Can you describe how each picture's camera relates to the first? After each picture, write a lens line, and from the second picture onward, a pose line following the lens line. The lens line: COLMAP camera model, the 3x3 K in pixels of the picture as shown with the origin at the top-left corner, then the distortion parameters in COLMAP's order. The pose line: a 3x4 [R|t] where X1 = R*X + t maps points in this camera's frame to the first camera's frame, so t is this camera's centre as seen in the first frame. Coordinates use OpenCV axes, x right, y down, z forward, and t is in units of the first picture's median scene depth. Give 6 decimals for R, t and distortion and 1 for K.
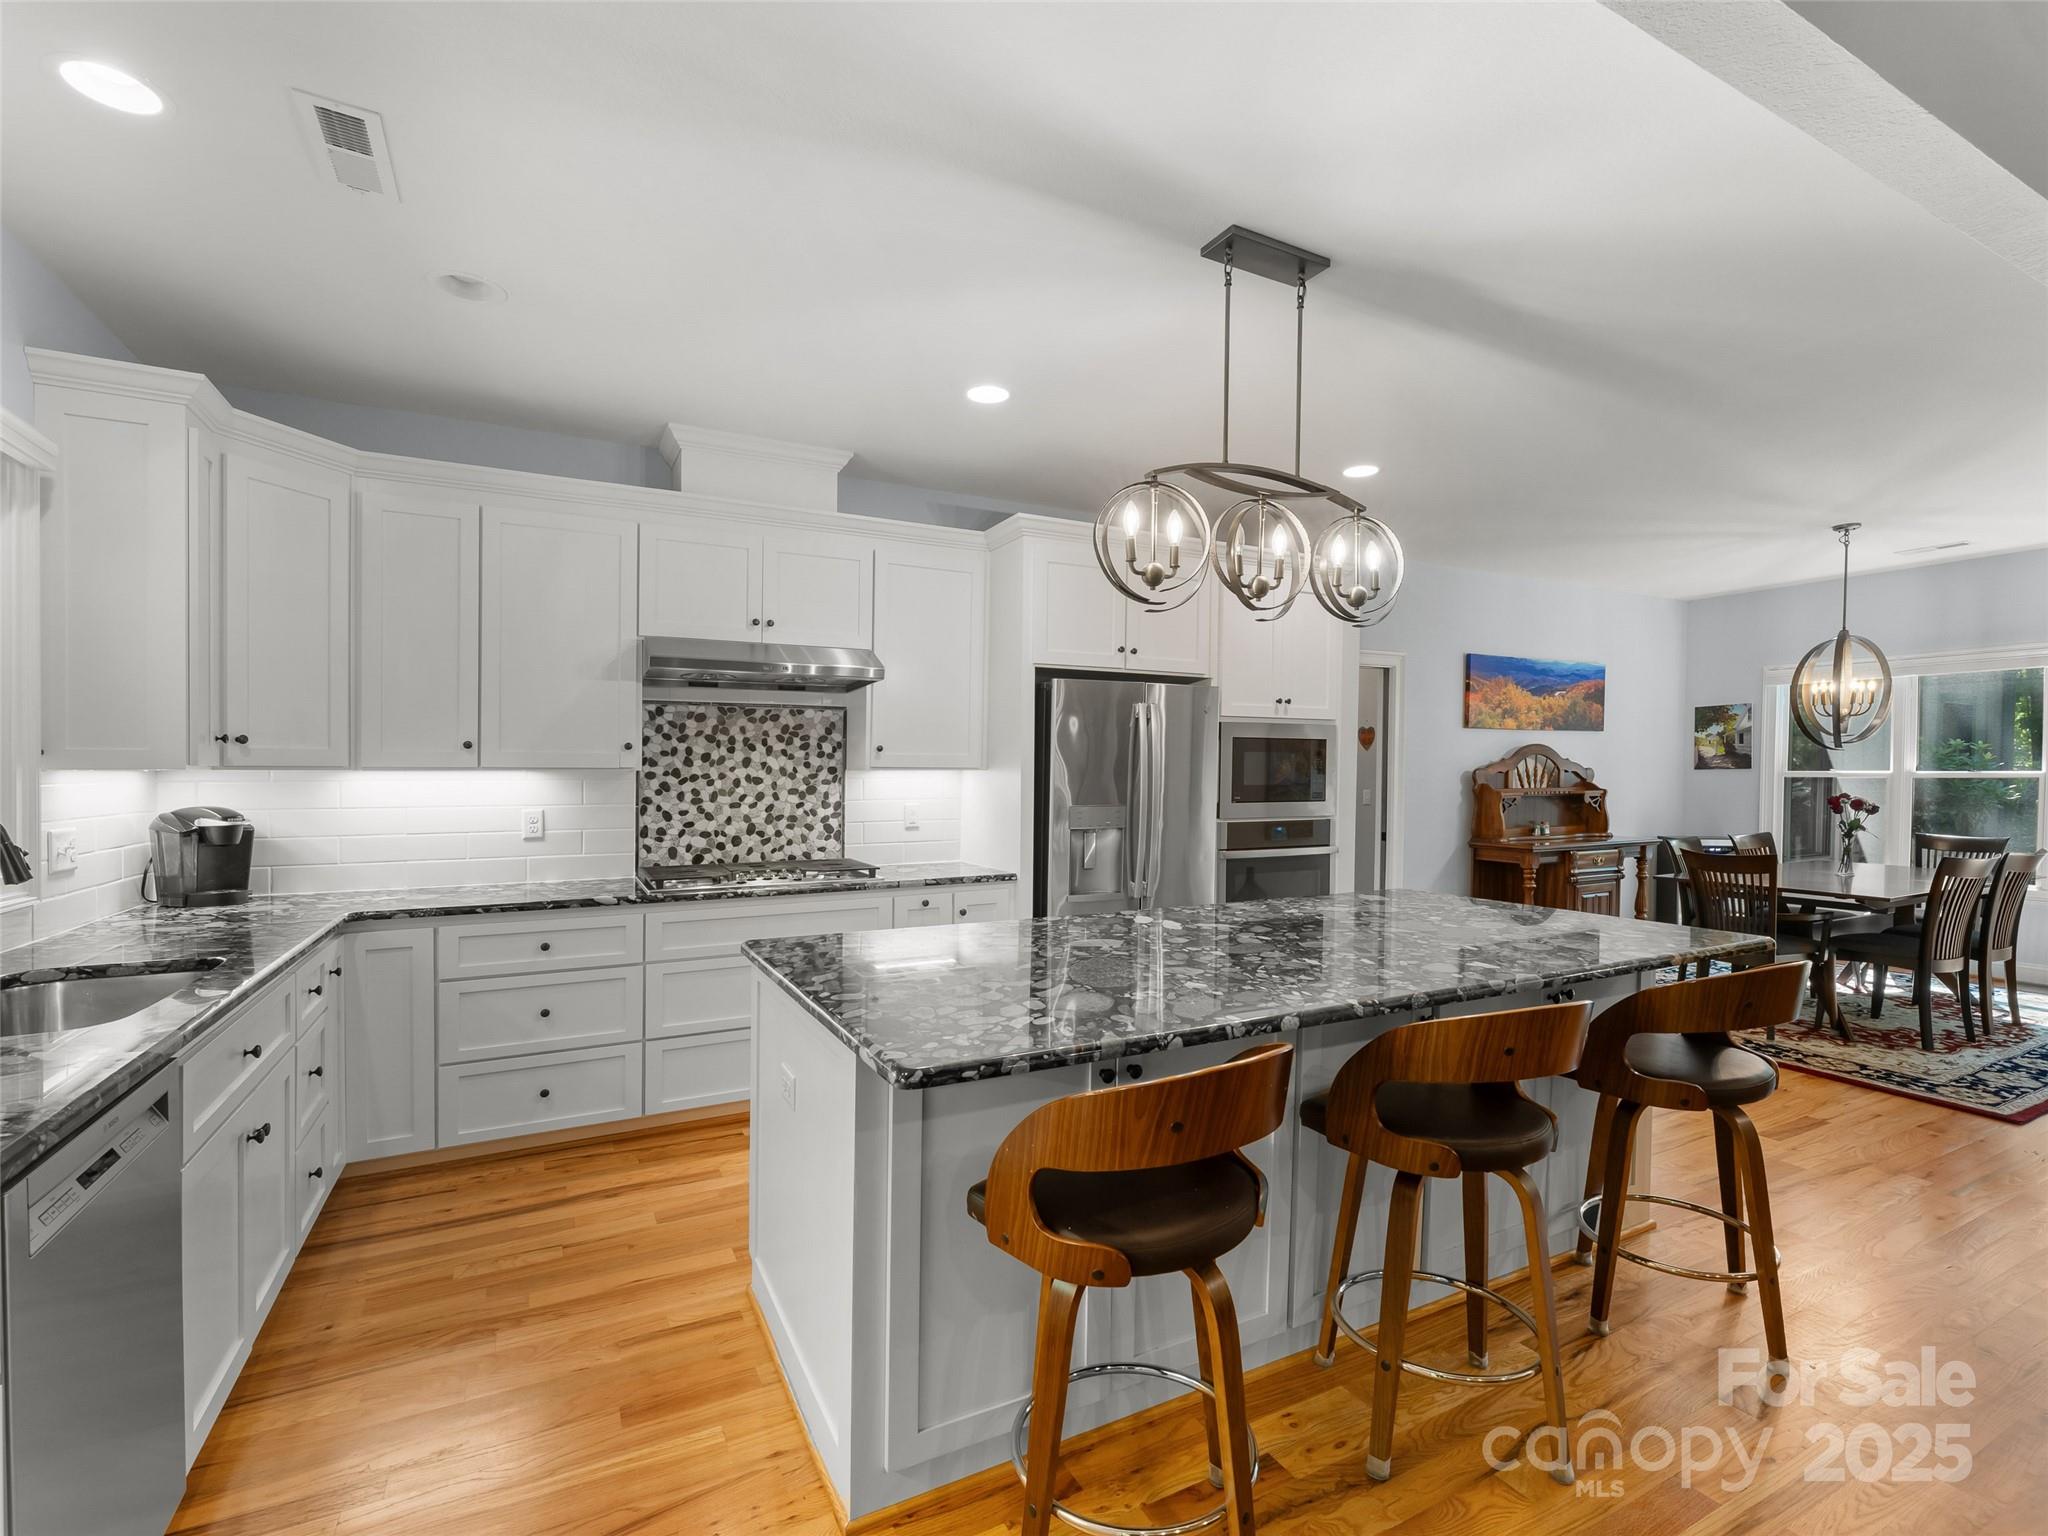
lens RADIAL K [[935.6, 0, 1036.9], [0, 935.6, 764.5], [0, 0, 1]] dist [-0.000861, -0.000260]
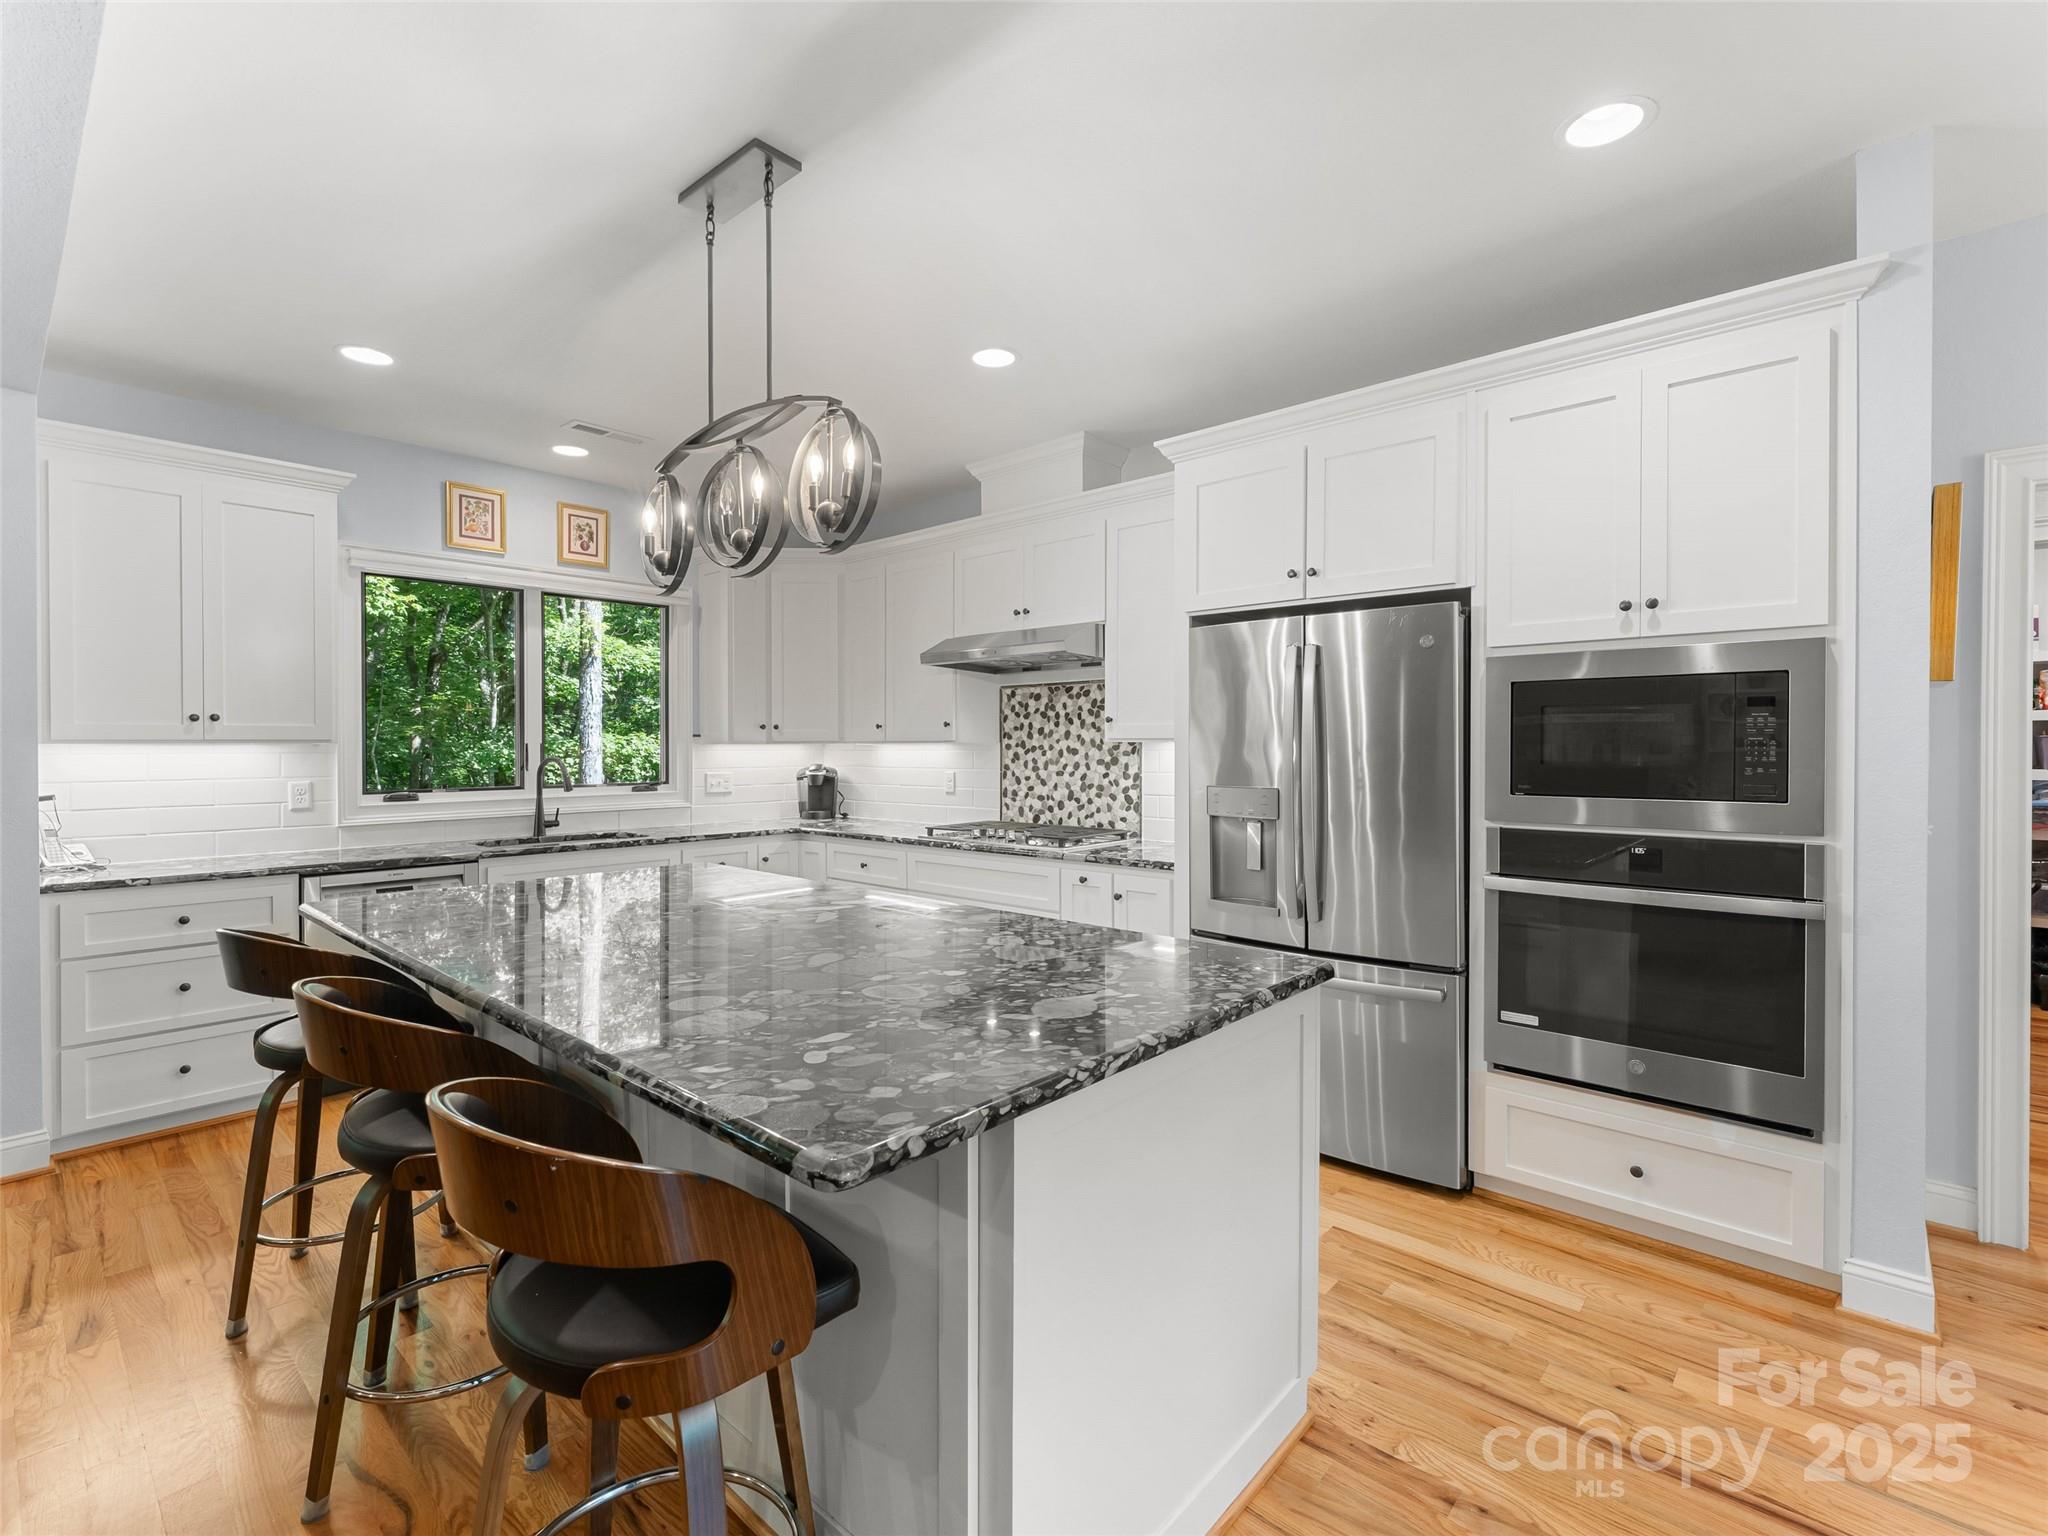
lens RADIAL K [[943.1, 0, 1019.9], [0, 943.1, 747.3], [0, 0, 1]] dist [0.000284, 0.000120]
pose [[0.345489, 0.001975, -0.938421, 0.722002], [0.010754, 0.999924, 0.006063, 0.004912], [0.938361, -0.012186, 0.345441, 0.564609]]
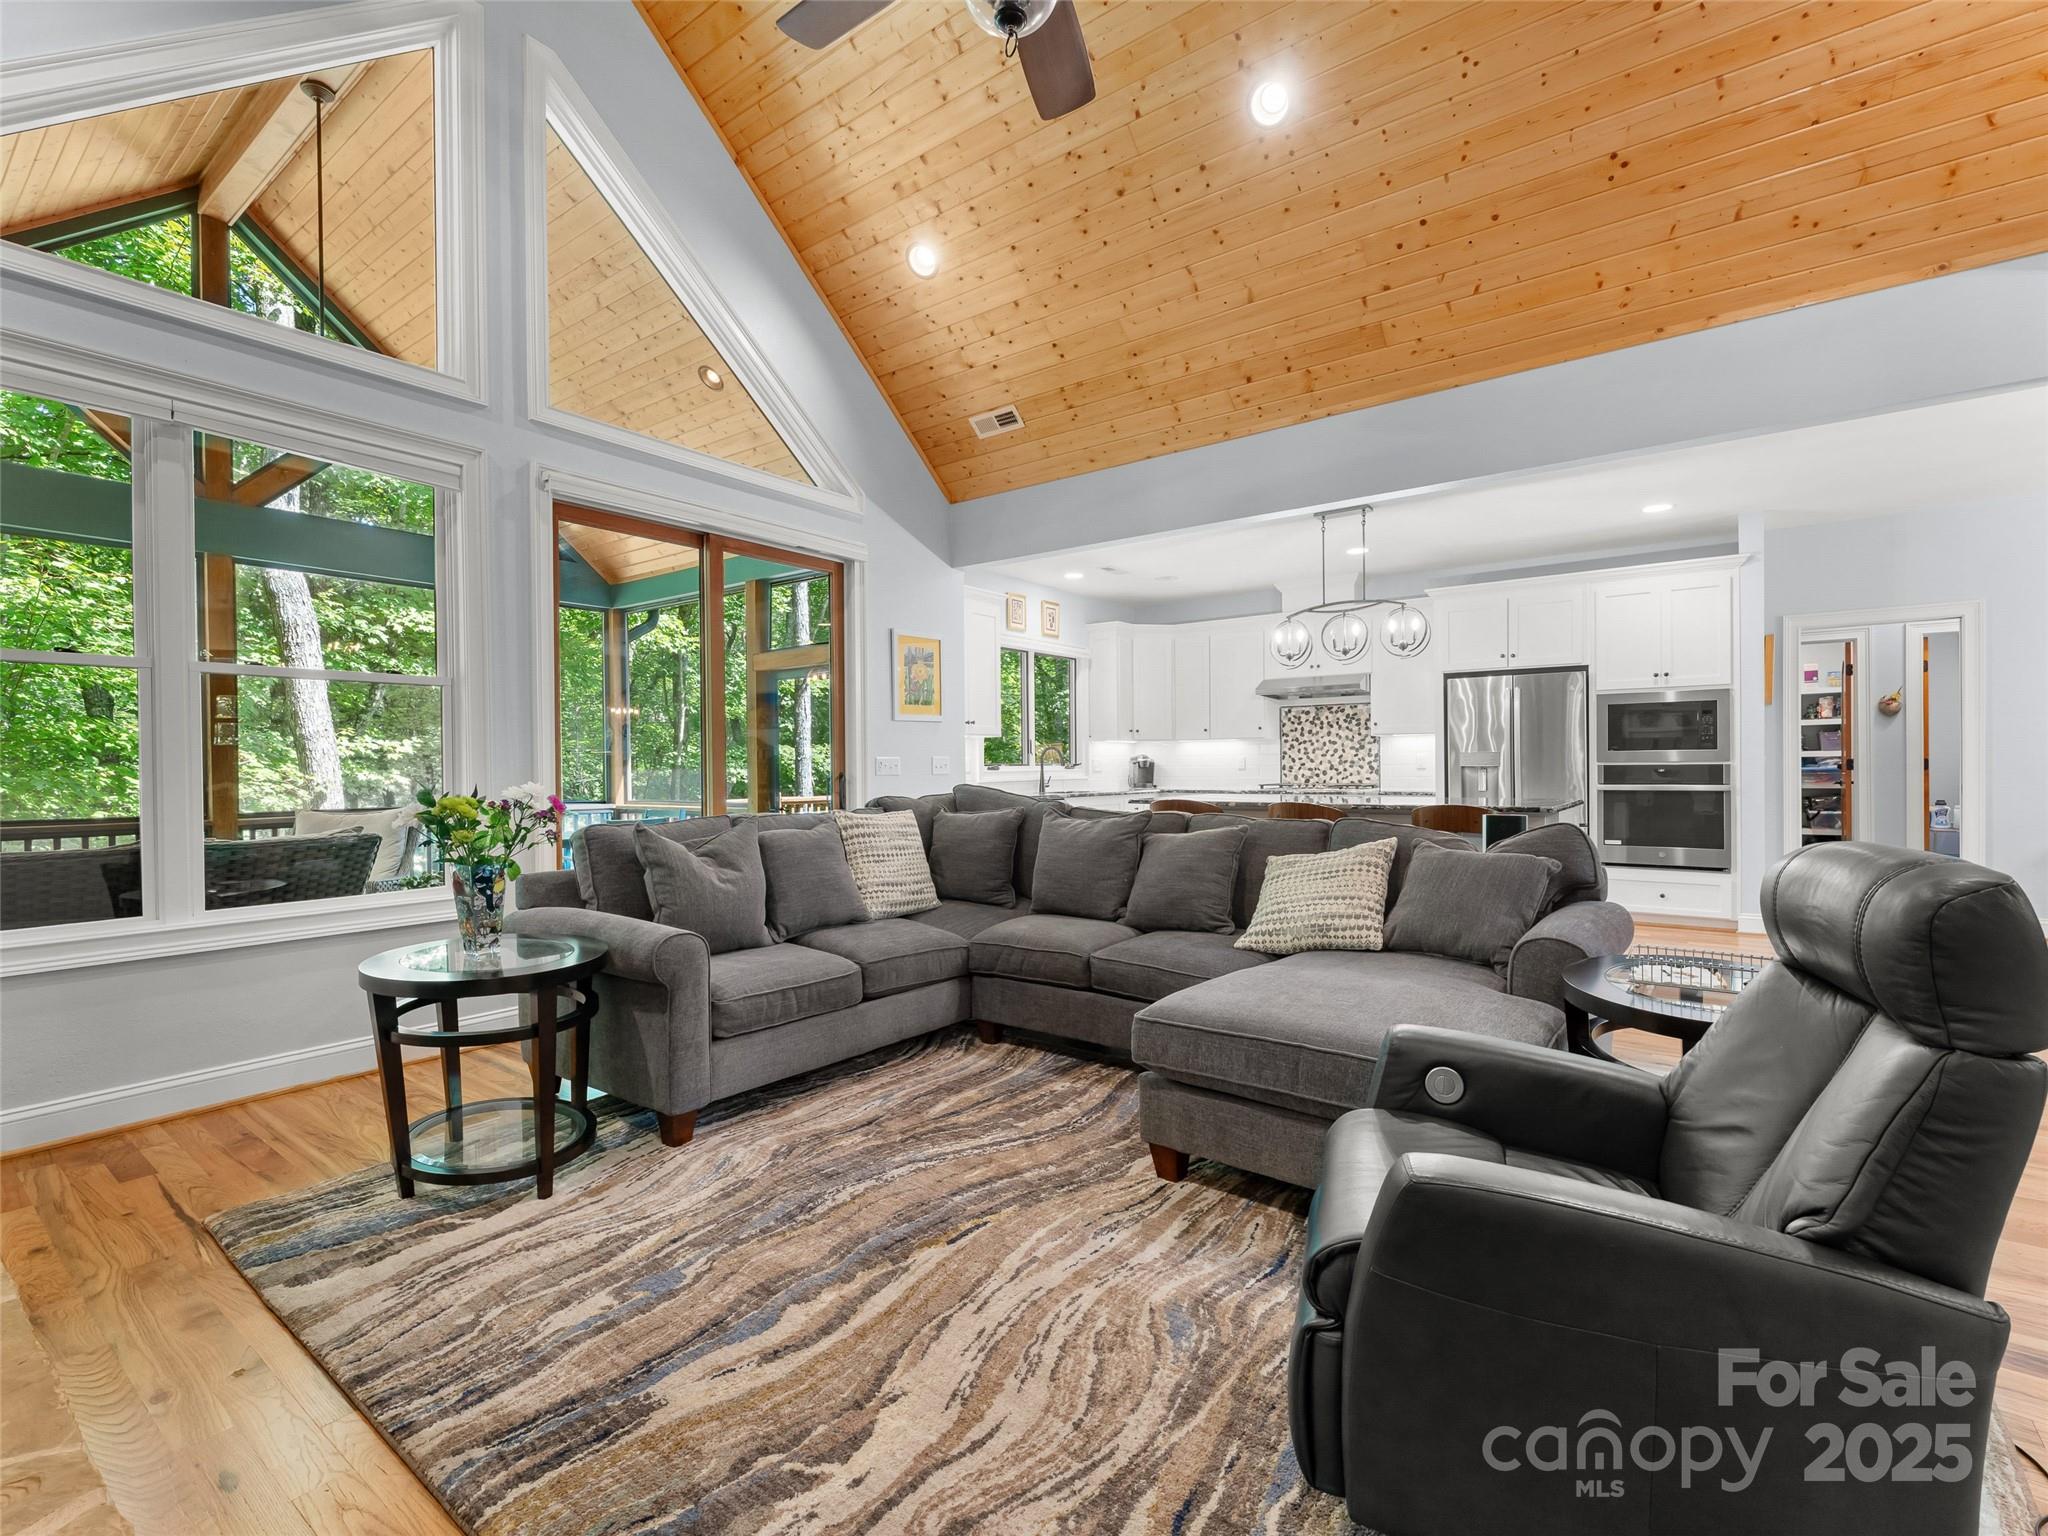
lens RADIAL K [[935.6, 0, 1036.9], [0, 935.6, 764.5], [0, 0, 1]] dist [-0.000861, -0.000260]
pose [[0.437205, -0.004875, -0.899349, 1.218396], [0.016666, 0.999858, 0.002682, 0.047878], [0.899208, -0.016161, 0.437224, -0.436385]]
